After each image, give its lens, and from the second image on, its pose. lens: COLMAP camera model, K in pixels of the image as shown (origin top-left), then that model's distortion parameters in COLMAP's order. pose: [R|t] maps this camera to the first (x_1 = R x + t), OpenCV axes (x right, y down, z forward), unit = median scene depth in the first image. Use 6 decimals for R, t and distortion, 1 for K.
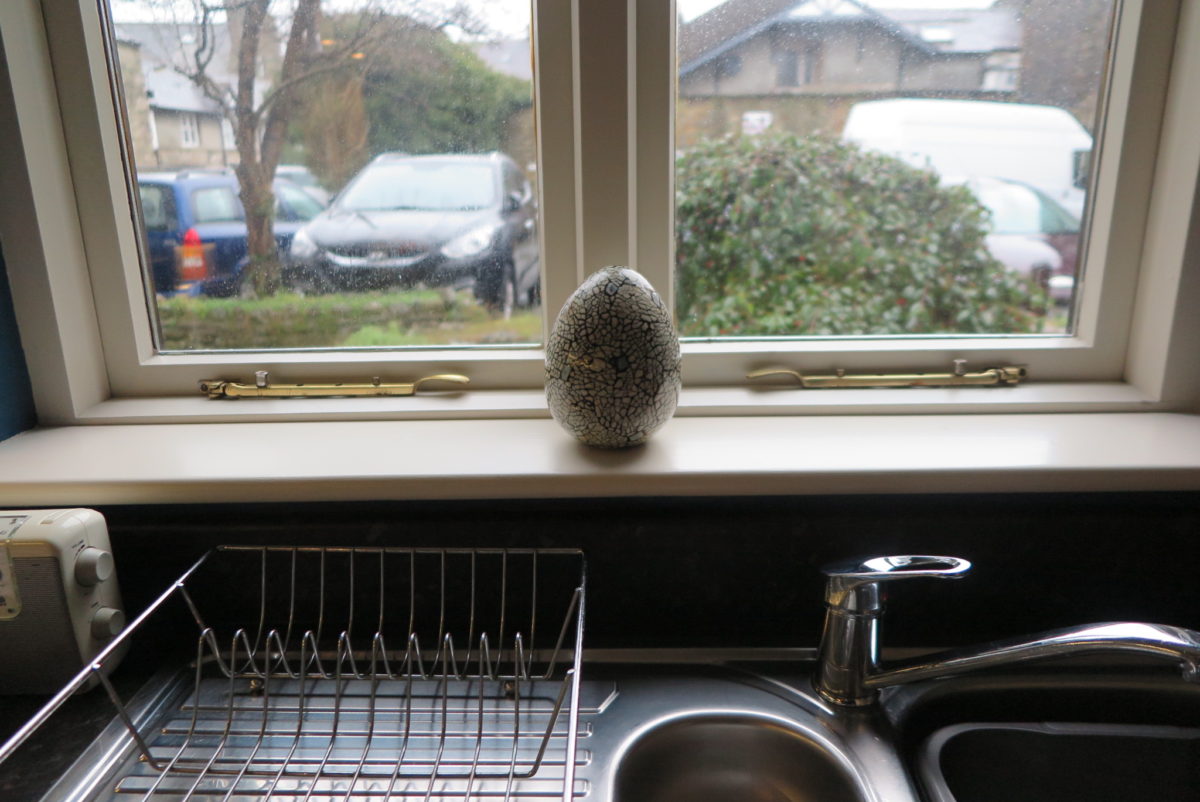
lens RADIAL K [[836.0, 0, 595.9], [0, 836.0, 398.2], [0, 0, 1]] dist [-0.026639, 0.003563]
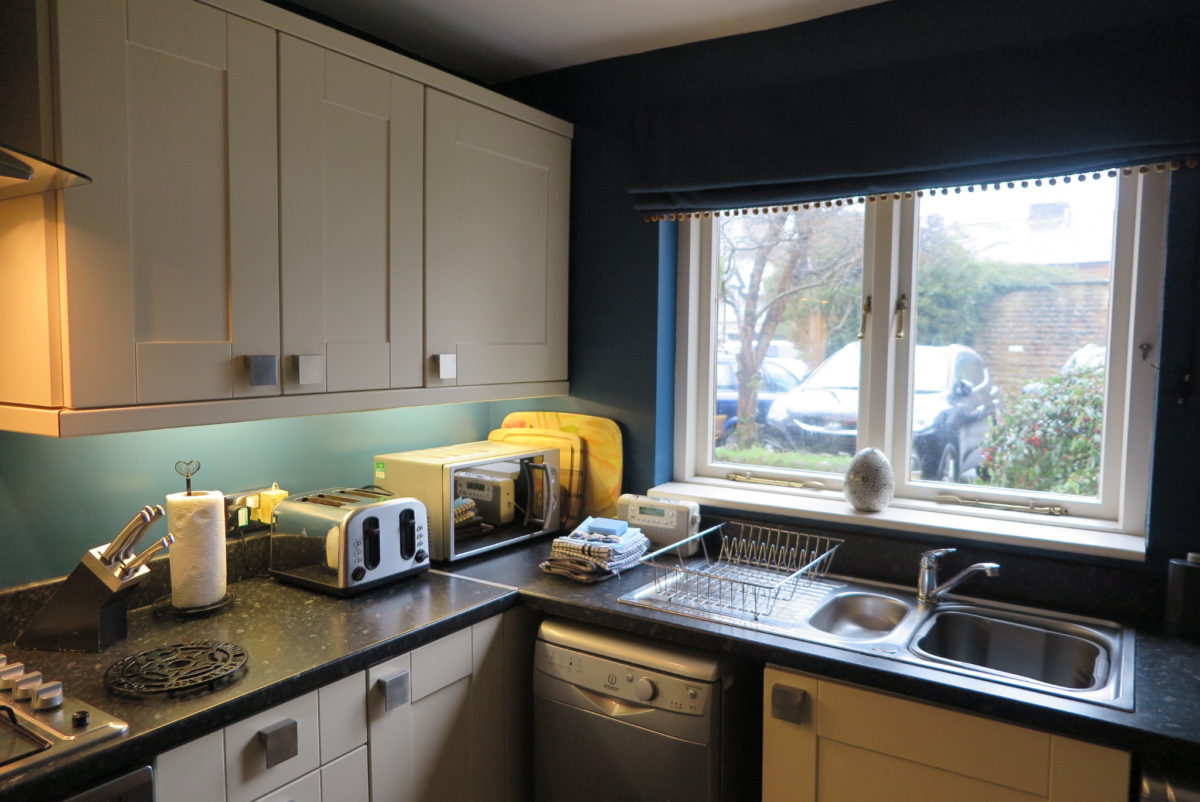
lens RADIAL K [[836.0, 0, 595.9], [0, 836.0, 398.2], [0, 0, 1]] dist [-0.026639, 0.003563]
pose [[0.849008, 0.067862, -0.524004, 0.093430], [-0.168104, 0.974880, -0.146114, 0.033861], [0.500926, 0.212139, 0.839089, -0.252931]]
